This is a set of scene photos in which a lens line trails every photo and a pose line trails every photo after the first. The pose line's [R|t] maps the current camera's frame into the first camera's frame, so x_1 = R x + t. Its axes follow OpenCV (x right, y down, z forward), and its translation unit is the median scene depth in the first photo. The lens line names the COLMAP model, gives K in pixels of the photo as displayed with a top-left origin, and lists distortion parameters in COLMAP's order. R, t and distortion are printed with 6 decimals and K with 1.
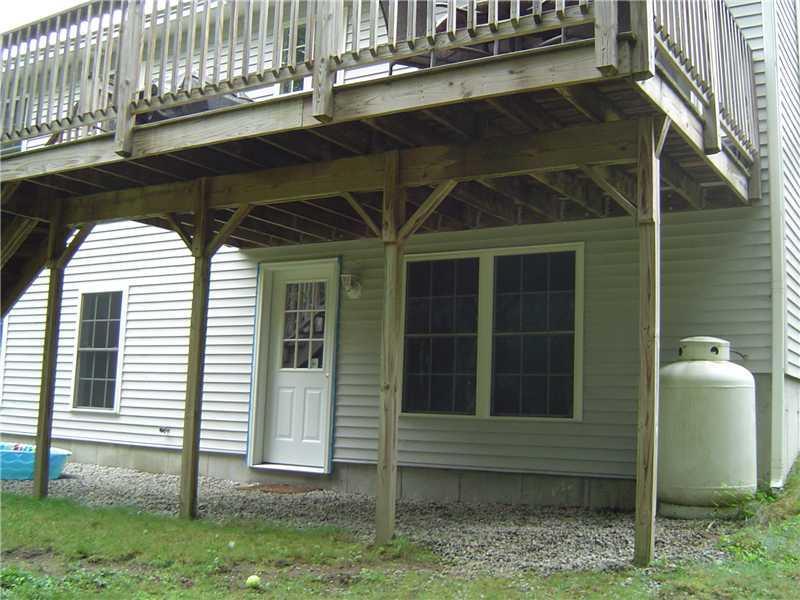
lens RADIAL K [[936.4, 0, 400.0], [0, 936.4, 300.0], [0, 0, 1]] dist [-0.101301, -0.032760]
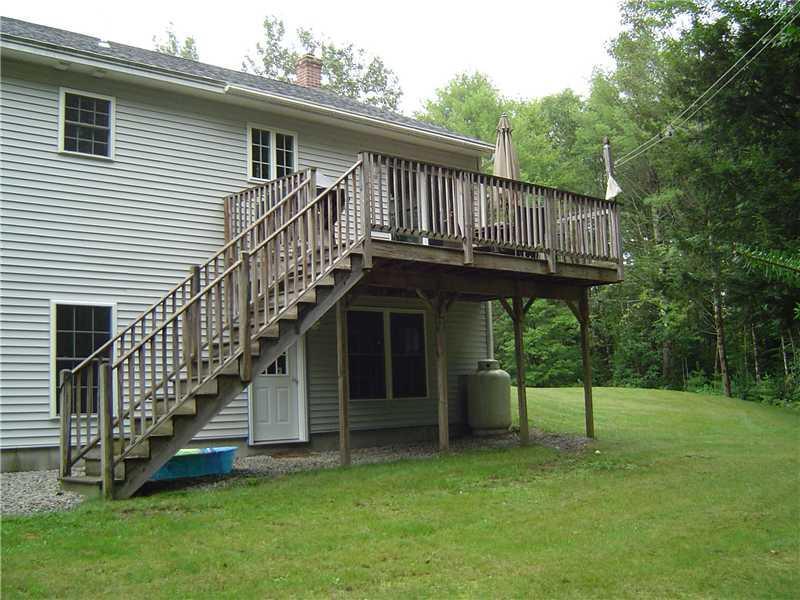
lens RADIAL K [[936.4, 0, 400.0], [0, 936.4, 300.0], [0, 0, 1]] dist [-0.101301, -0.032760]
pose [[0.258435, 0.058372, 0.964264, -1.556738], [-0.073560, 0.996464, -0.040606, 0.002368], [-0.963224, -0.060437, 0.261815, 0.457707]]
